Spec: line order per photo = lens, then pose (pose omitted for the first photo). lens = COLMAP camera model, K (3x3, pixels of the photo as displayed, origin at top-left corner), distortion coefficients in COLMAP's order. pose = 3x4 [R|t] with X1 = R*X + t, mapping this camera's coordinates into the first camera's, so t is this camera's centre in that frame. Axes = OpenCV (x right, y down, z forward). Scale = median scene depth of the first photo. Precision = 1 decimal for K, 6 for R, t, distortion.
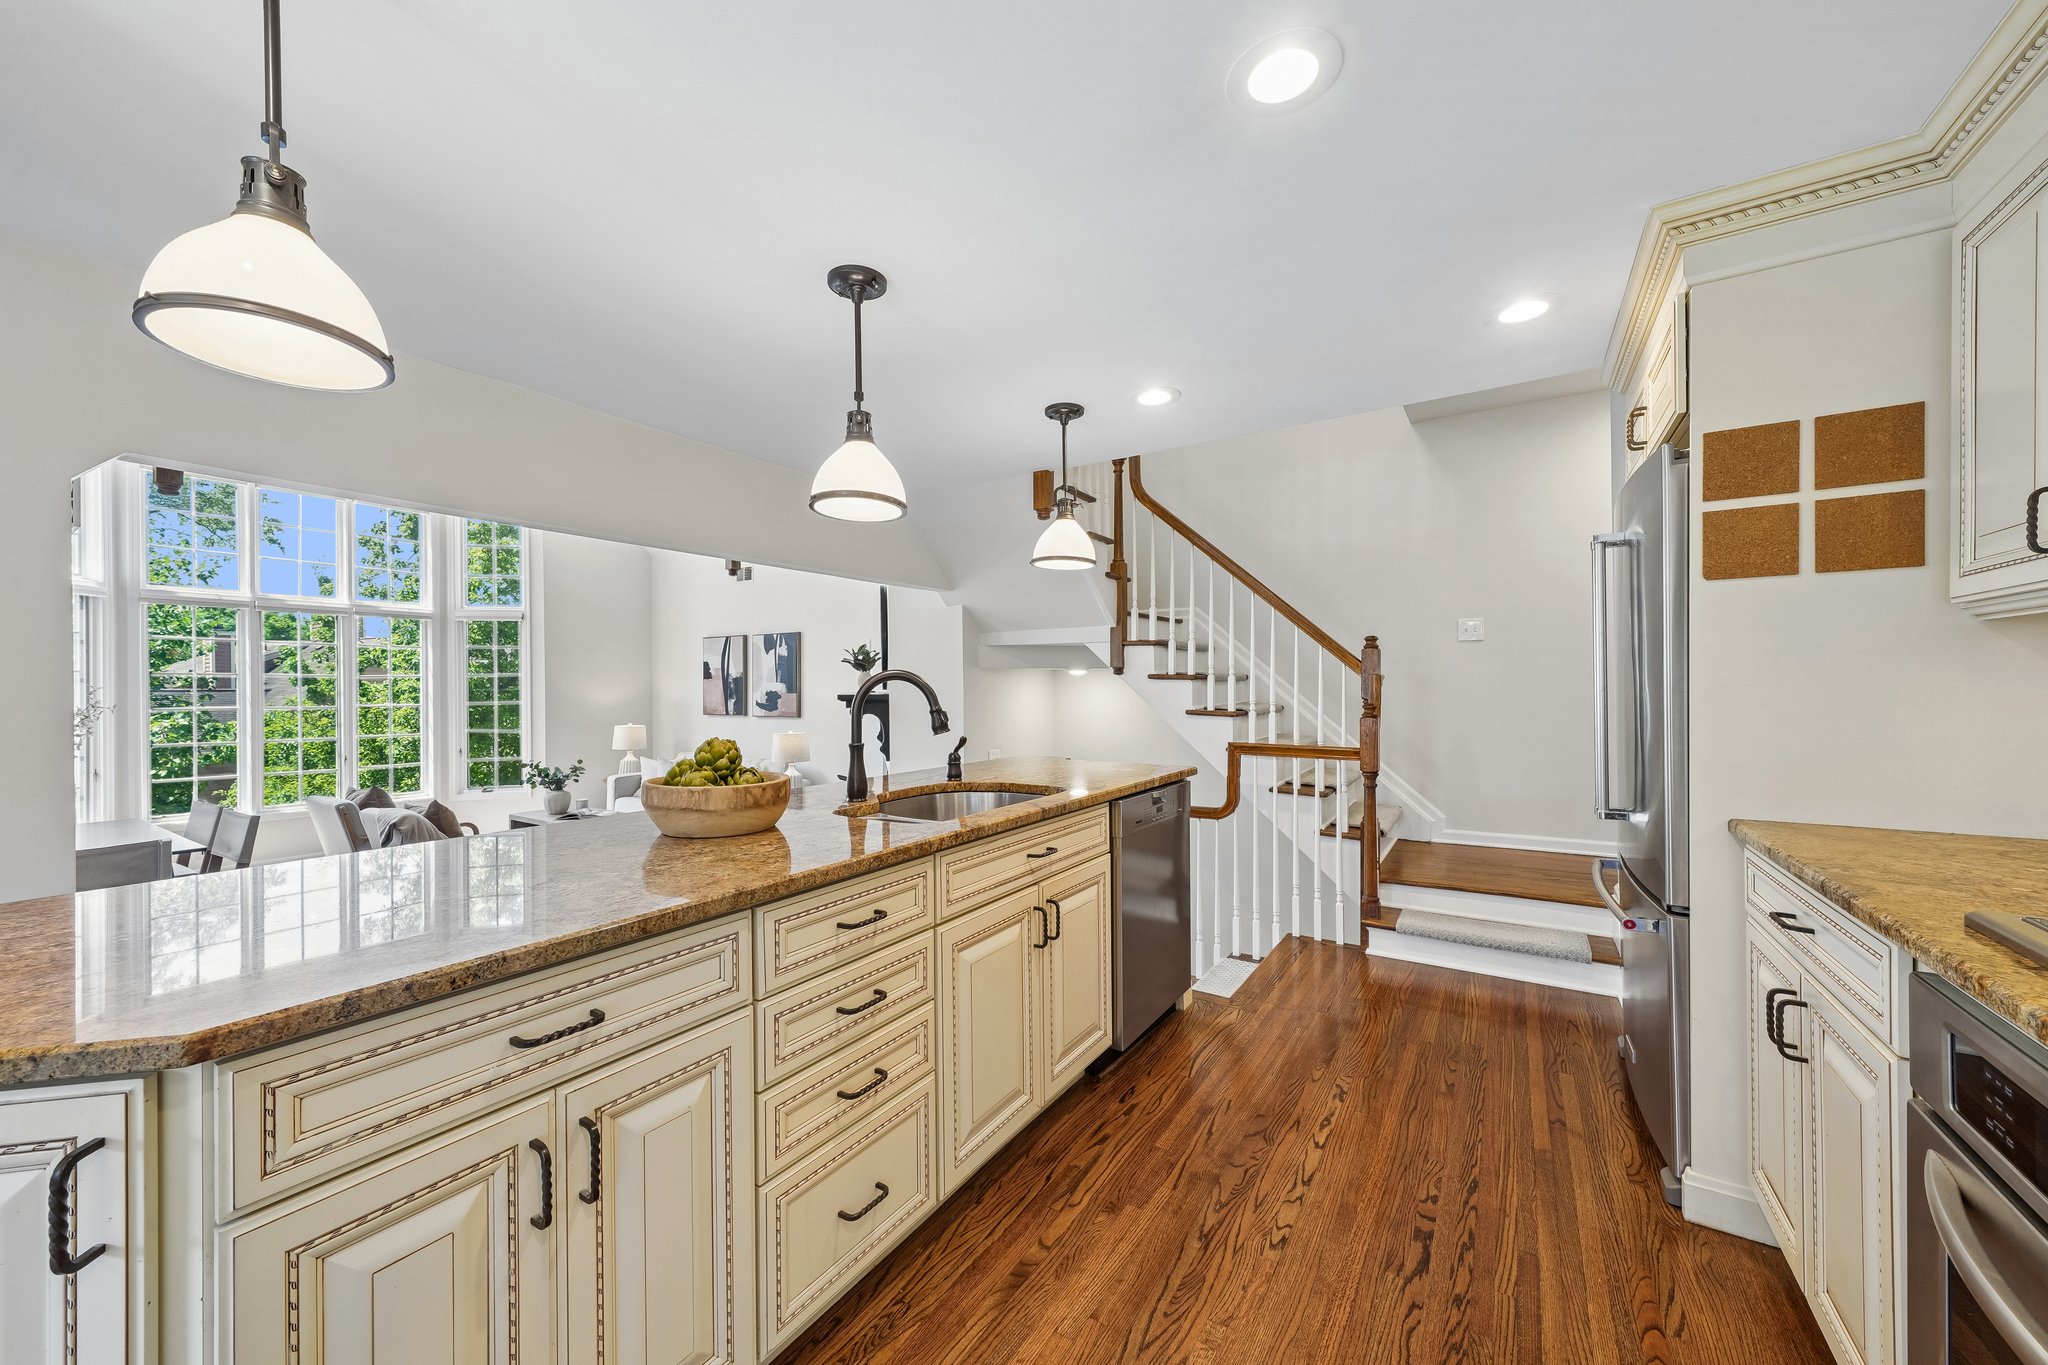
lens RADIAL K [[750.4, 0, 1026.8], [0, 750.4, 686.9], [0, 0, 1]] dist [0.001428, 0.000135]
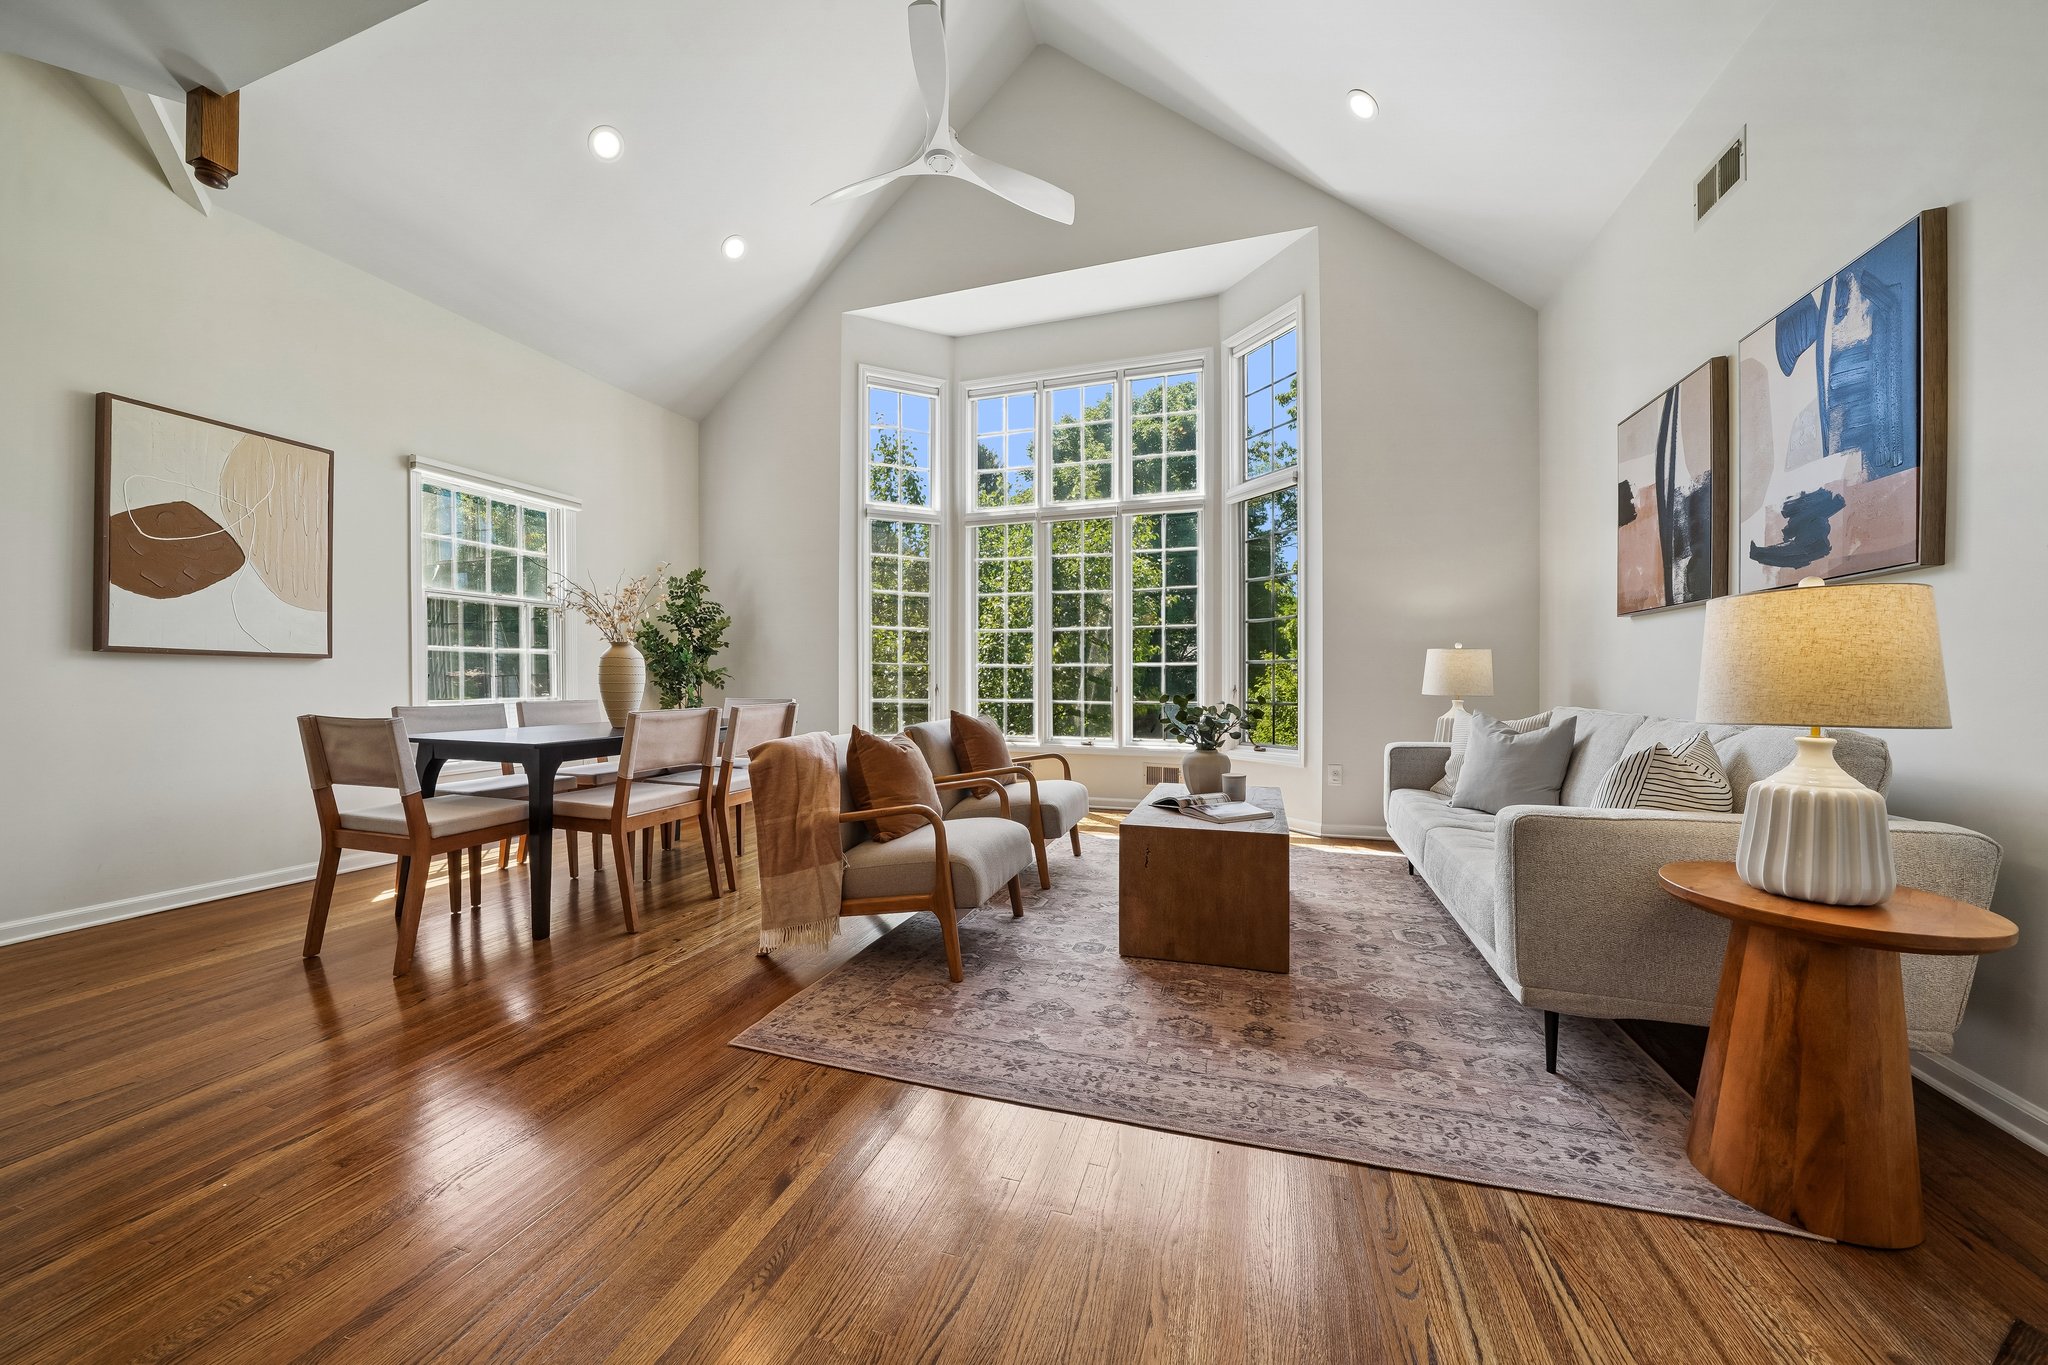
lens RADIAL K [[711.9, 0, 1021.0], [0, 711.9, 684.8], [0, 0, 1]] dist [-0.021591, 0.000273]
pose [[0.248314, 0.011588, -0.968610, -0.157982], [-0.000958, 0.999931, 0.011717, 0.074268], [0.968679, -0.001982, 0.248308, 0.641467]]
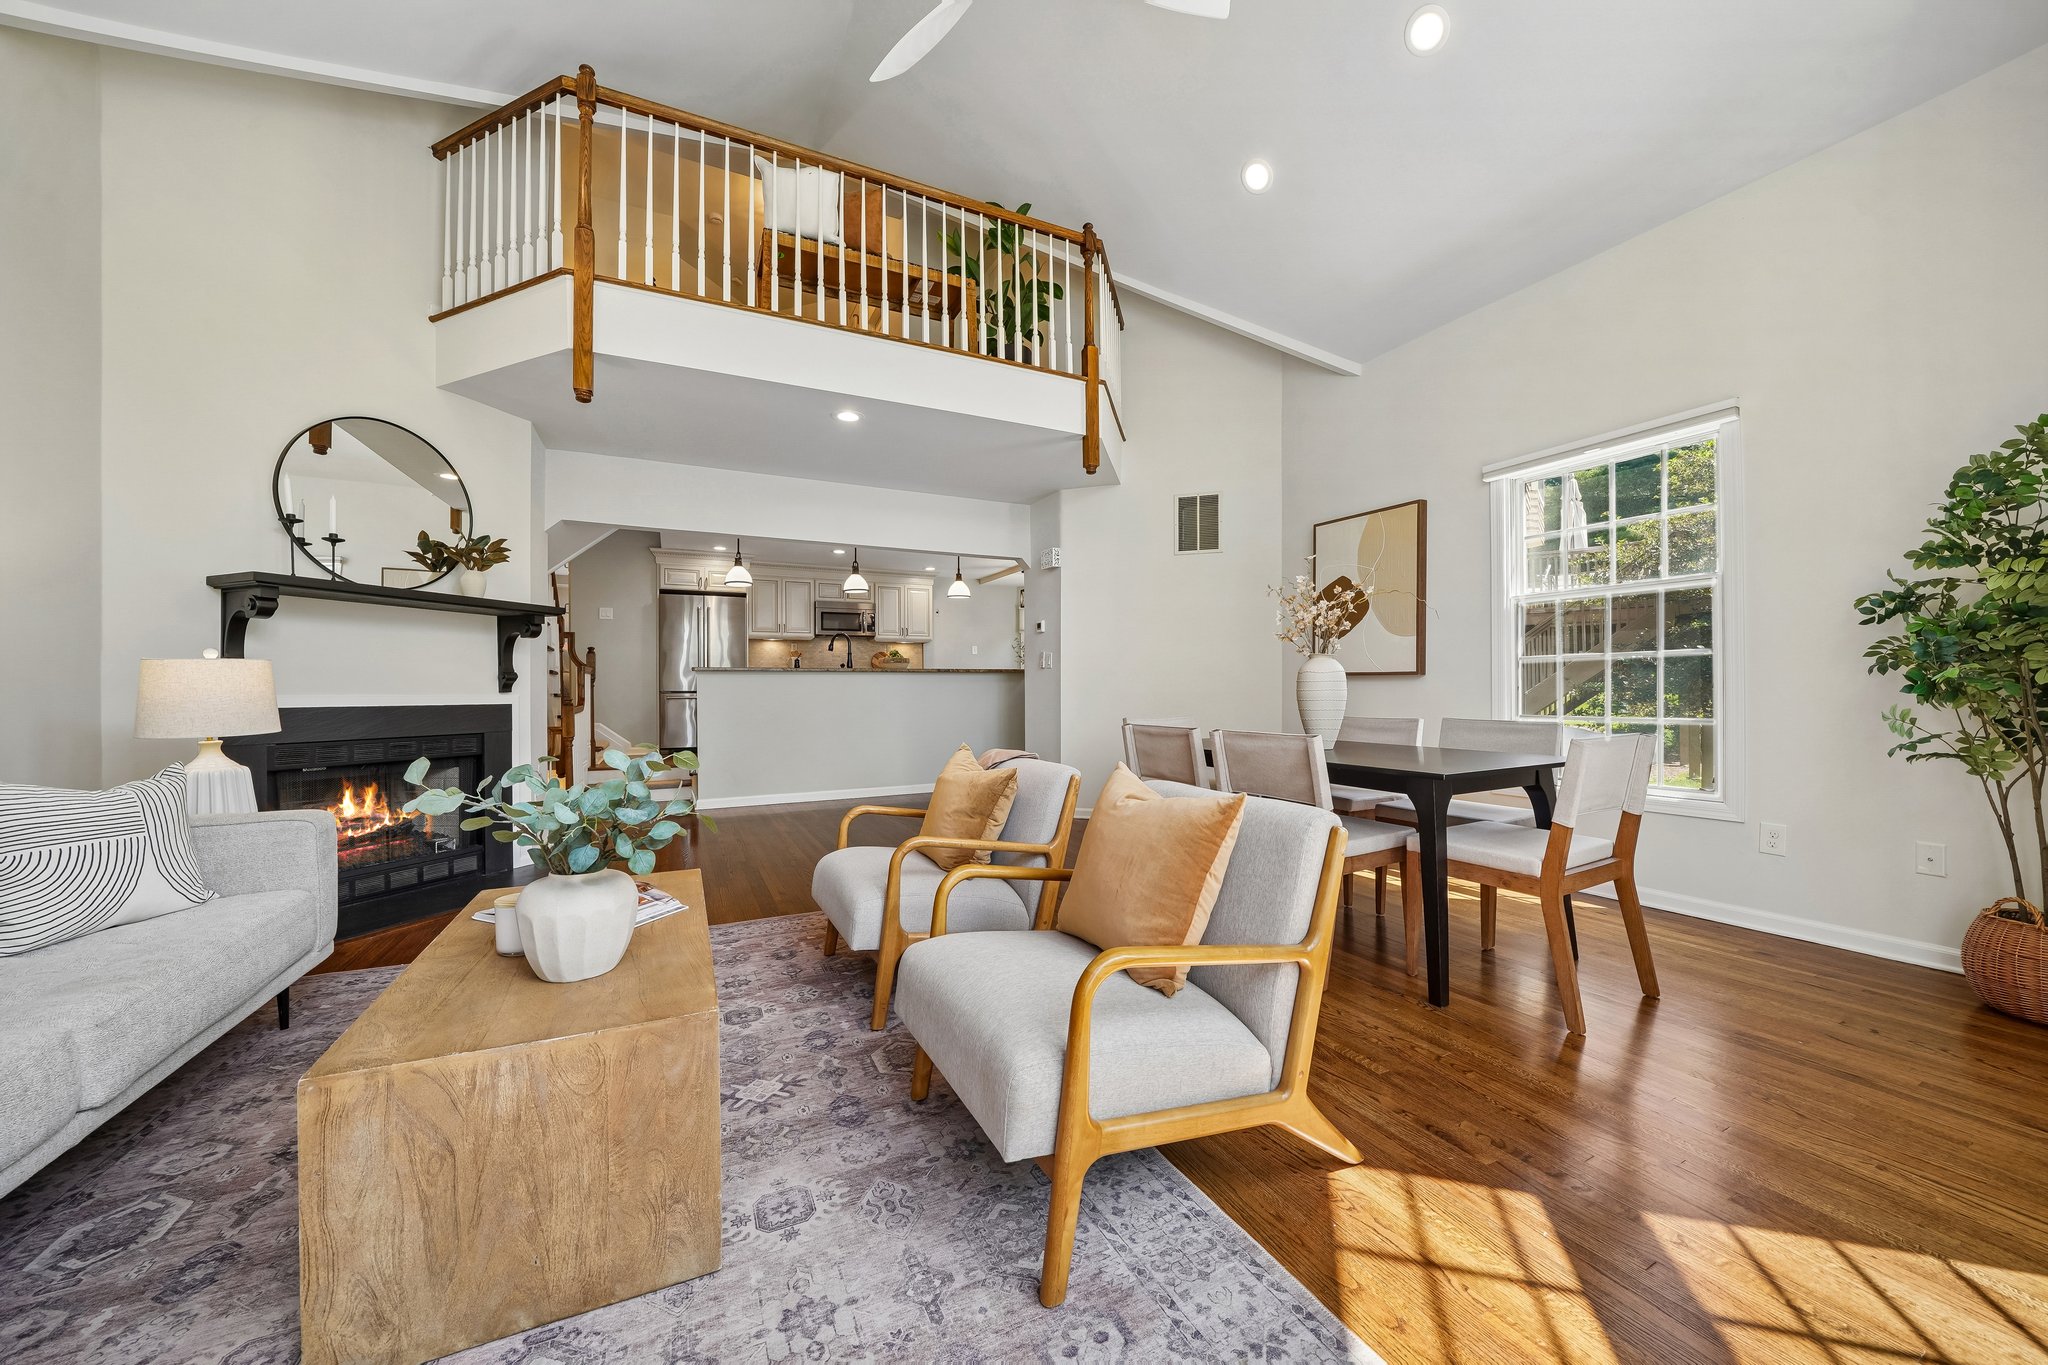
lens RADIAL K [[711.9, 0, 1021.0], [0, 711.9, 684.8], [0, 0, 1]] dist [-0.021591, 0.000273]
pose [[-0.854045, 0.014141, 0.520007, -0.724331], [0.011995, 0.999900, -0.007491, 0.071379], [-0.520061, -0.000160, -0.854129, 0.943947]]
